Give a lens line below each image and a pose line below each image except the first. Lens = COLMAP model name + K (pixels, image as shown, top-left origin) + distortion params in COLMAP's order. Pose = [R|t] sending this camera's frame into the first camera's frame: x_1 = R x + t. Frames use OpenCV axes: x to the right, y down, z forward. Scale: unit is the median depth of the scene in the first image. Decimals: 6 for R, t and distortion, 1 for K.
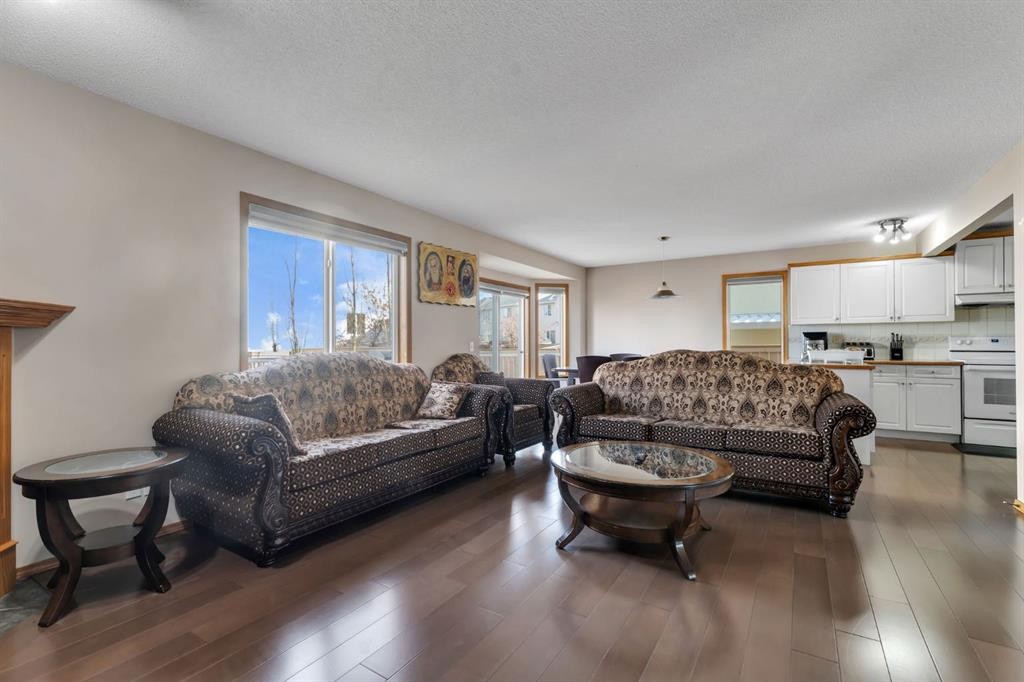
lens RADIAL K [[459.4, 0, 511.7], [0, 459.4, 340.6], [0, 0, 1]] dist [-0.001440, -0.000133]
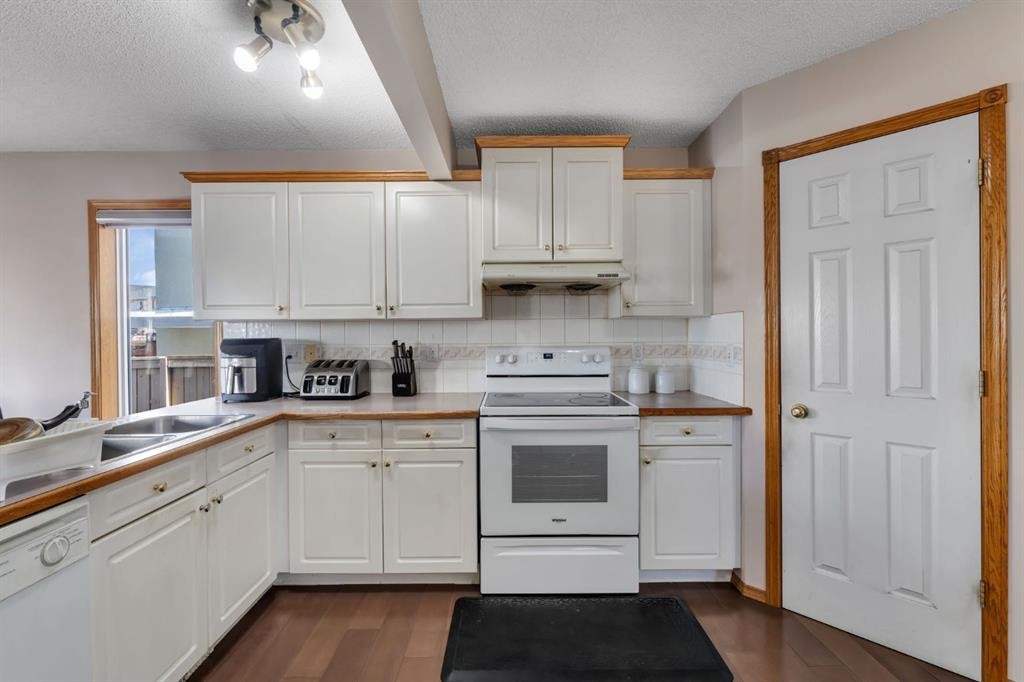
lens RADIAL K [[426.2, 0, 511.3], [0, 426.2, 335.6], [0, 0, 1]] dist [0.012970, 0.000141]
pose [[0.842854, -0.006956, 0.538097, 0.711570], [0.001252, 0.999939, 0.010964, -0.027275], [-0.538140, -0.008567, 0.842812, 0.574520]]
